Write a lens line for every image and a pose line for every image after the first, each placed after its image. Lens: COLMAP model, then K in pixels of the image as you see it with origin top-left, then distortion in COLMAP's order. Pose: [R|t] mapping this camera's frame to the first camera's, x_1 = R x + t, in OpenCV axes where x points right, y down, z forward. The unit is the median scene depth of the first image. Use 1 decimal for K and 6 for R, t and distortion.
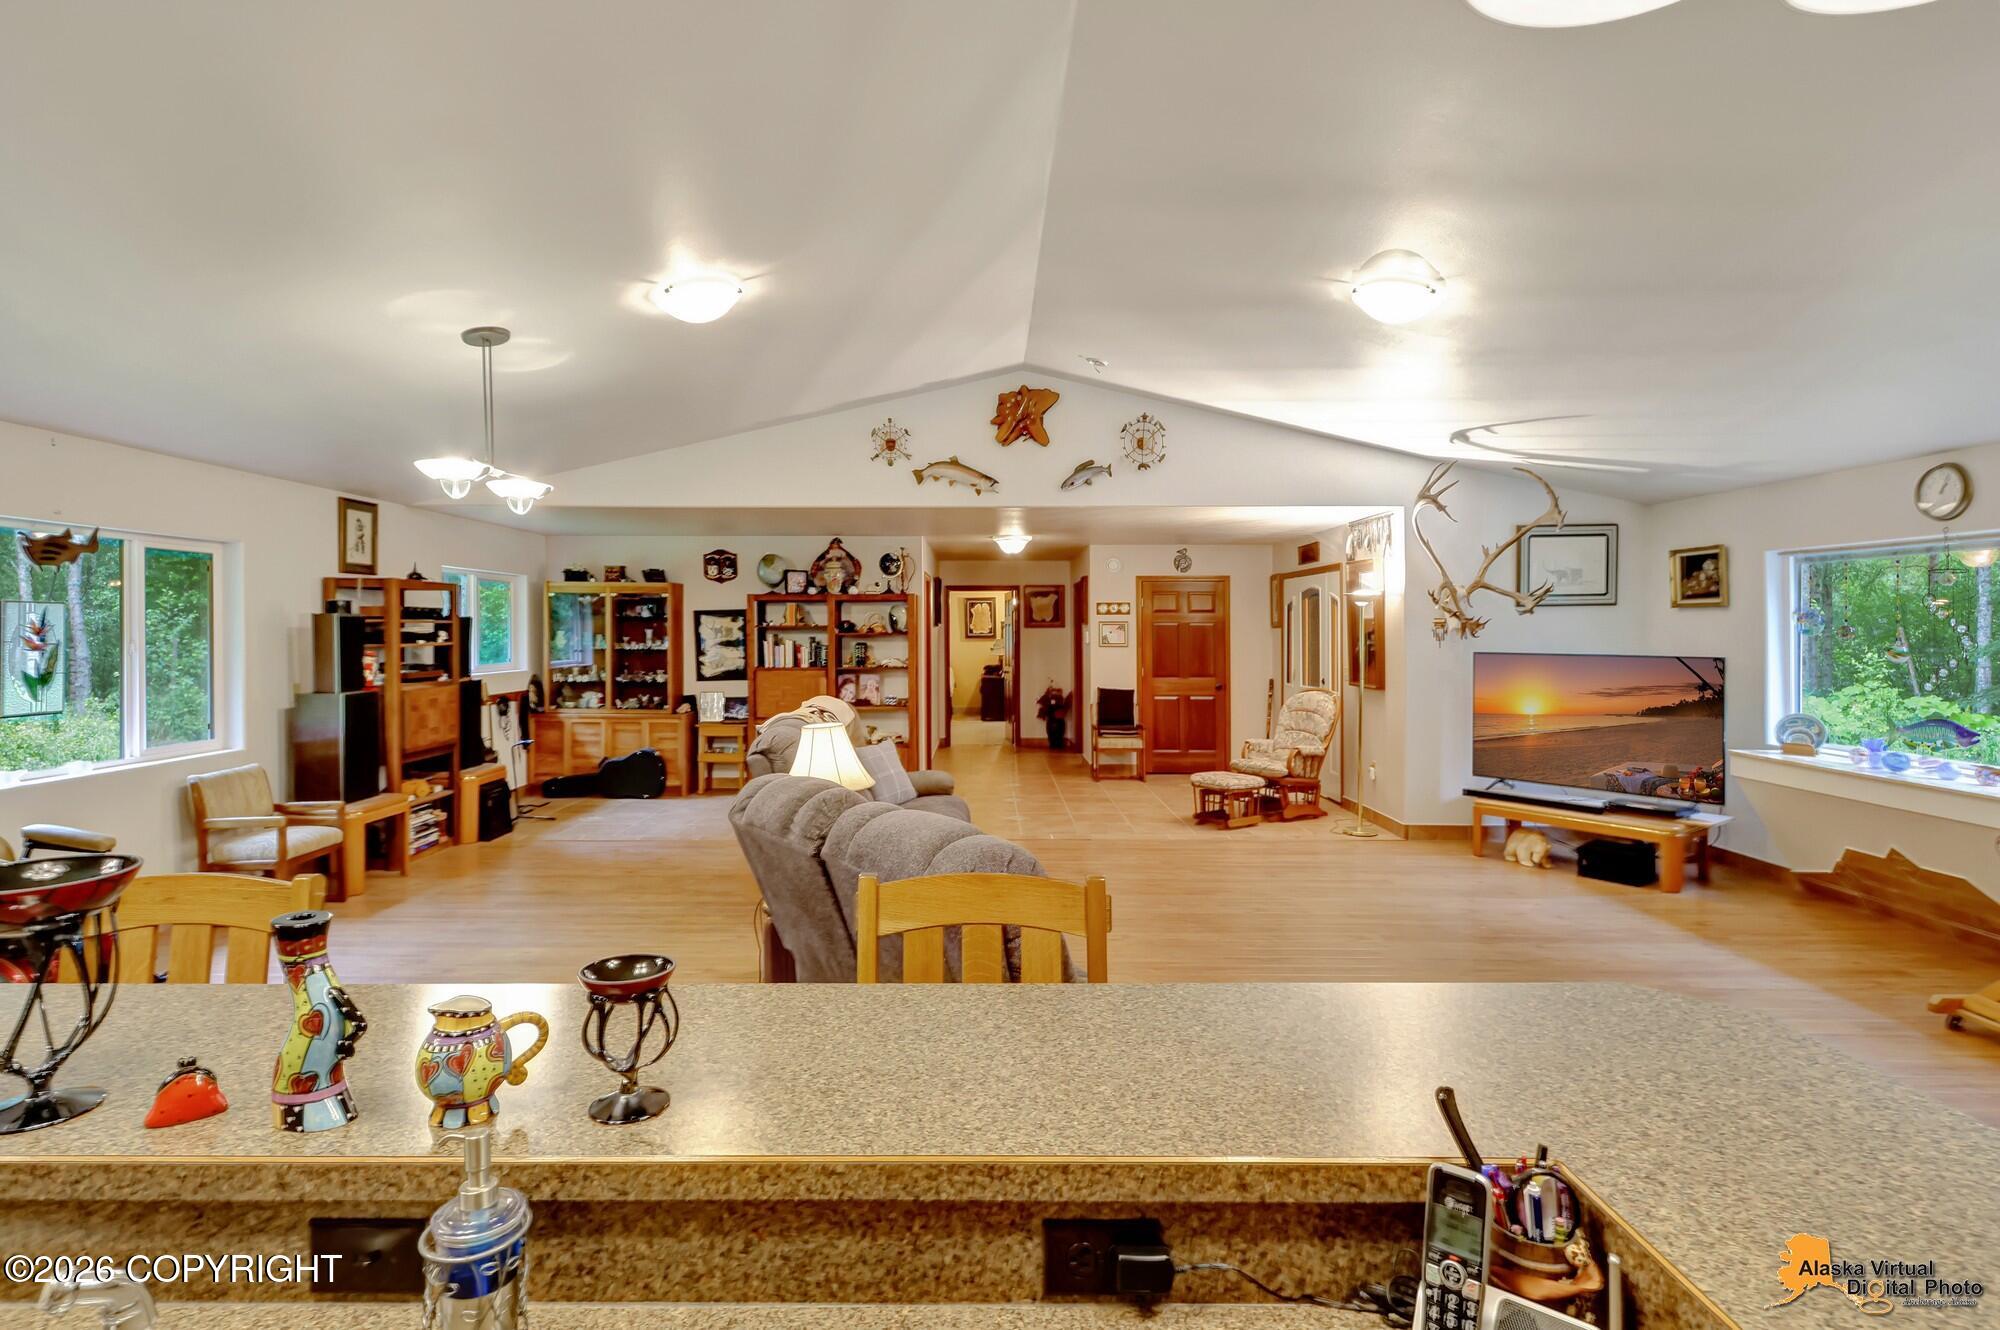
lens RADIAL K [[992.2, 0, 1016.1], [0, 992.2, 645.5], [0, 0, 1]] dist [0.004359, -0.000055]
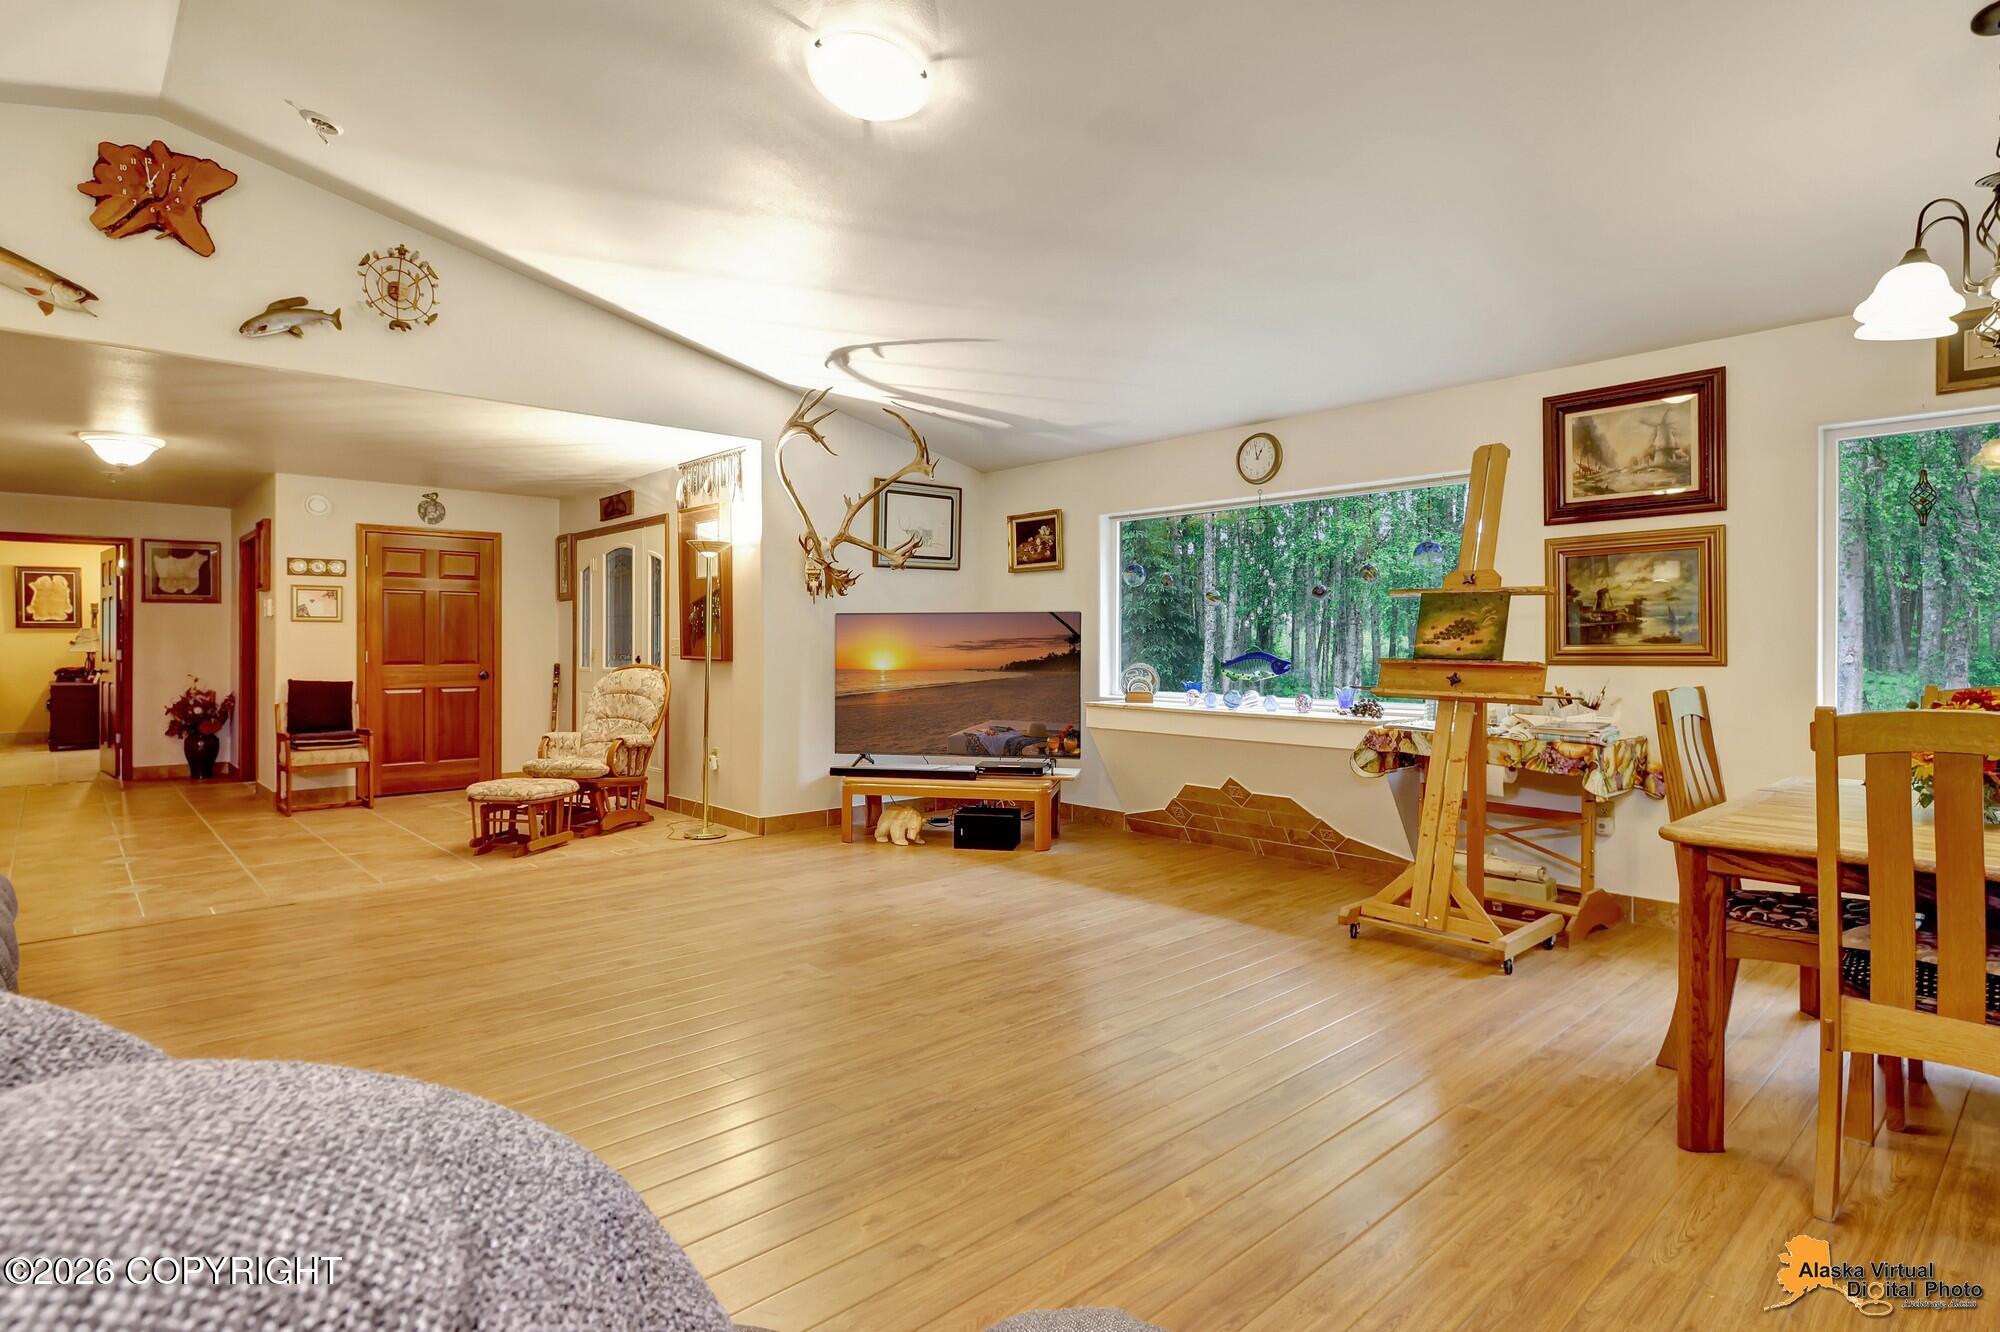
lens RADIAL K [[944.3, 0, 1003.3], [0, 944.3, 641.7], [0, 0, 1]] dist [0.002037, -0.000245]
pose [[0.728933, 0.008009, 0.684538, -0.007935], [0.005944, 0.999820, -0.018028, 0.042259], [-0.684559, 0.017210, 0.728754, 0.246915]]
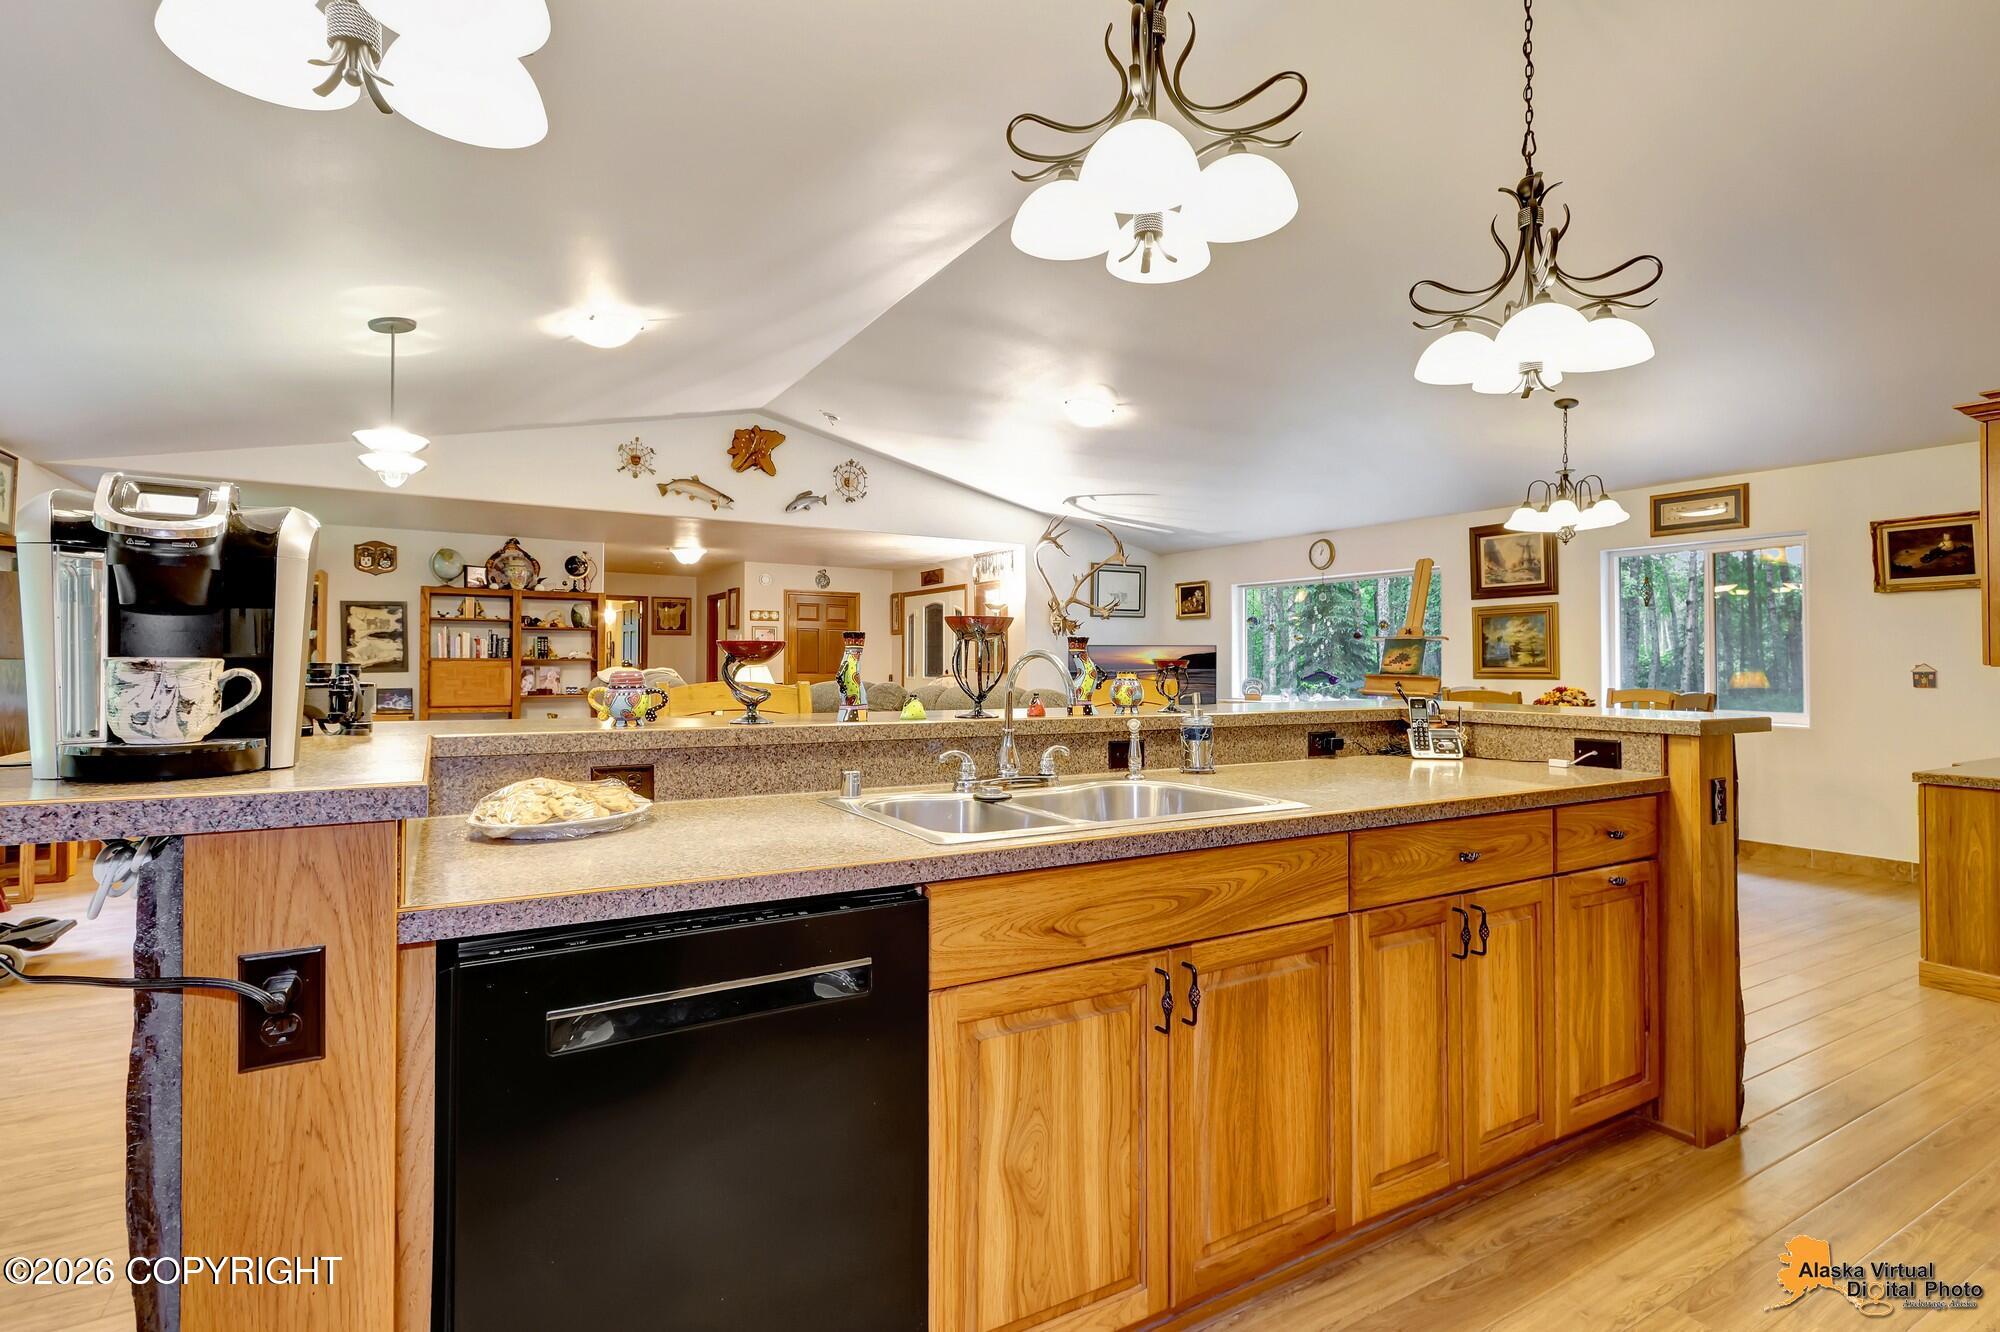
lens RADIAL K [[914.7, 0, 973.1], [0, 914.7, 653.0], [0, 0, 1]] dist [0.000508, -0.000594]
pose [[0.882481, 0.018909, 0.469967, -0.271755], [-0.006913, 0.999605, -0.027240, 0.049643], [-0.470296, 0.020790, 0.882264, -0.126279]]
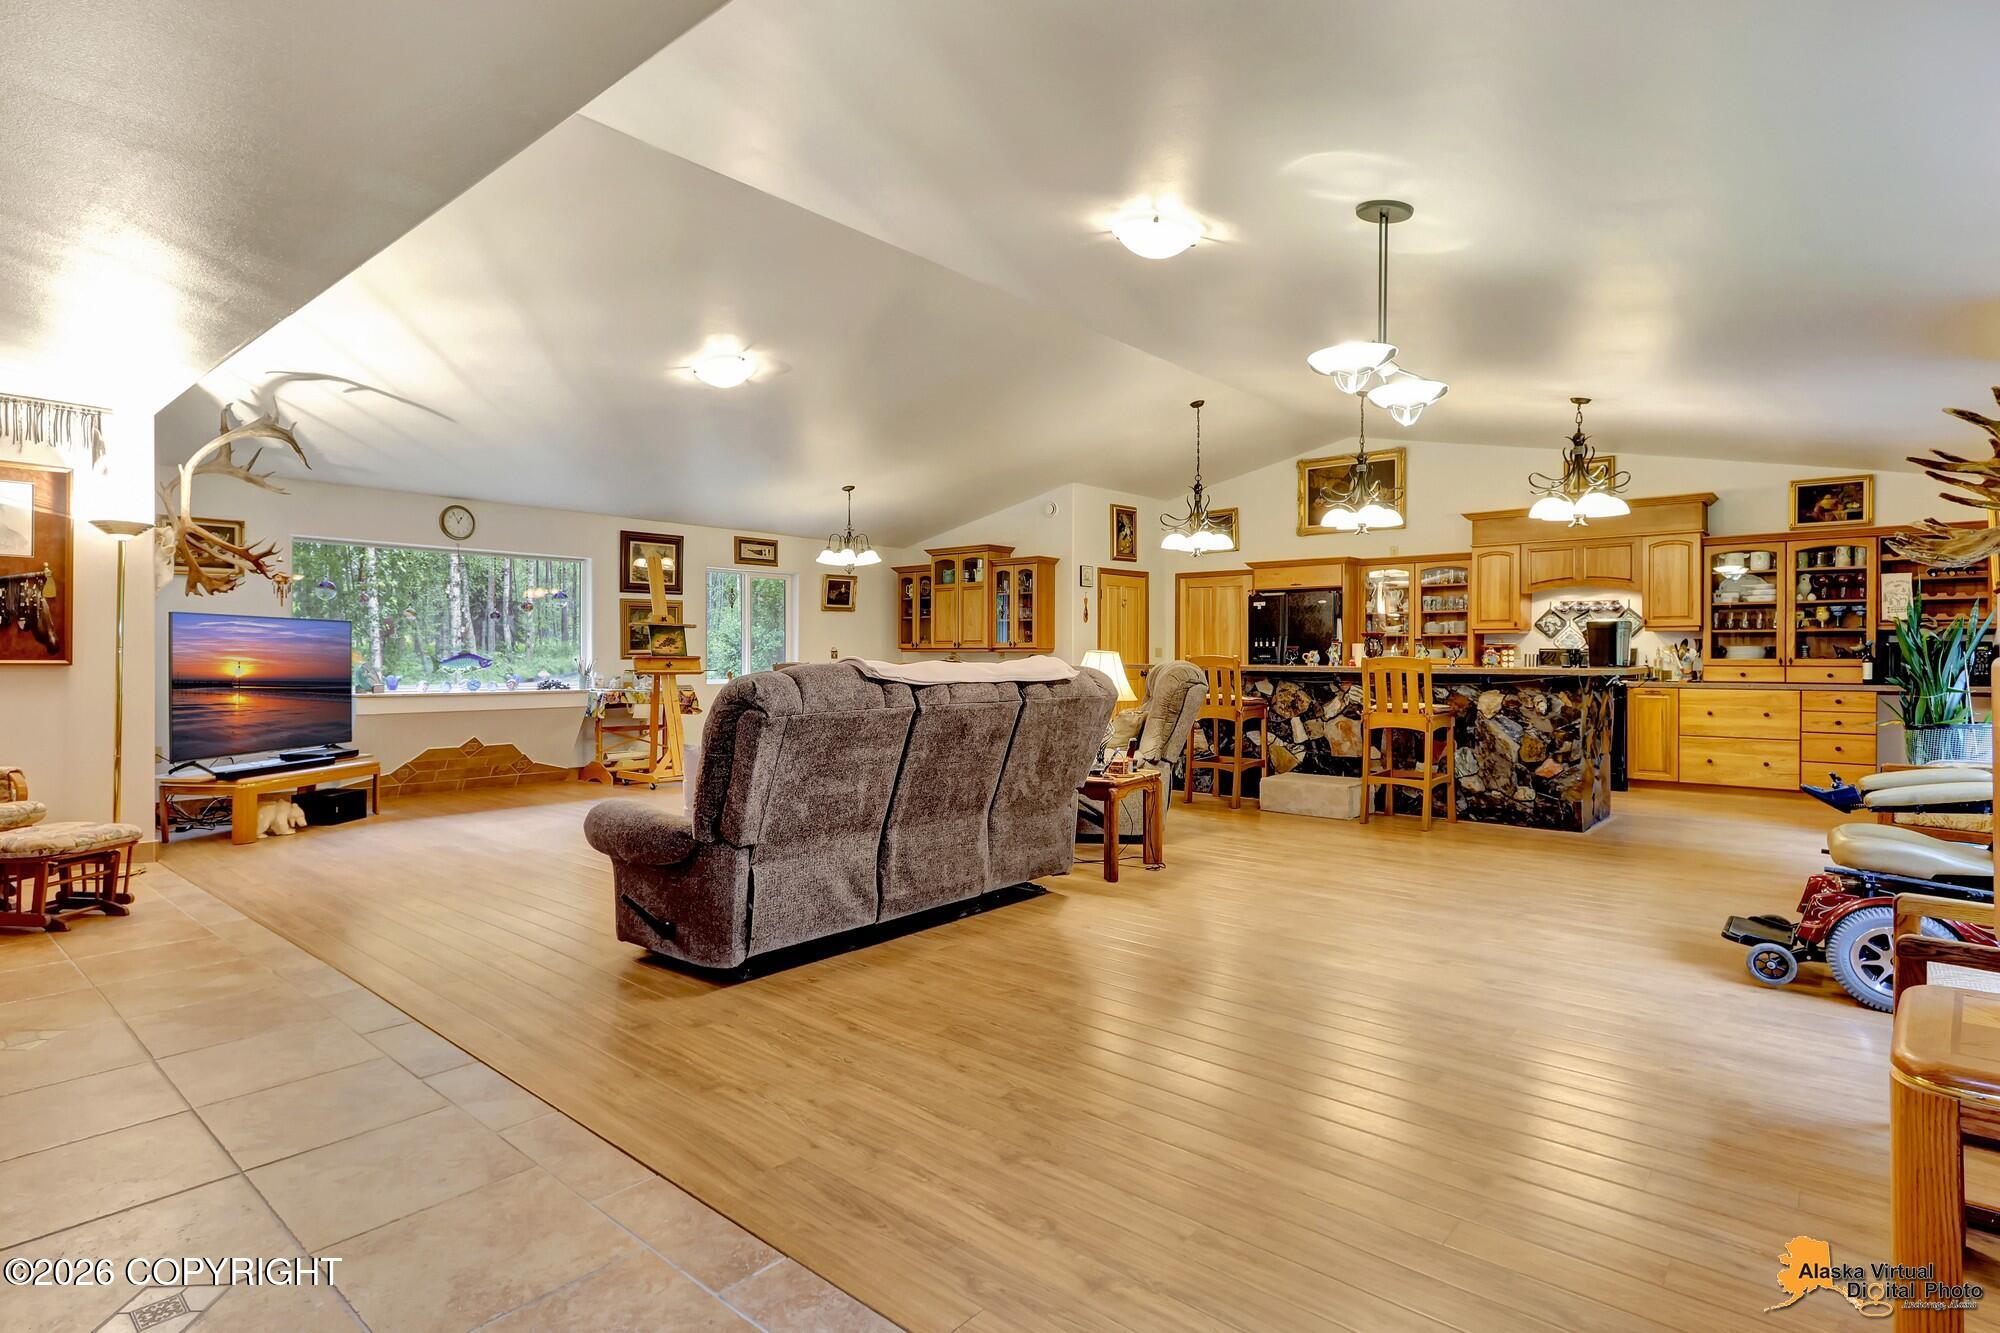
lens RADIAL K [[1036.1, 0, 941.9], [0, 1036.1, 656.0], [0, 0, 1]] dist [0.000793, -0.000829]
pose [[-0.715896, 0.004522, 0.698193, -0.520397], [0.013938, 0.999872, 0.007816, 0.039410], [-0.698068, 0.015327, -0.715867, 1.025784]]
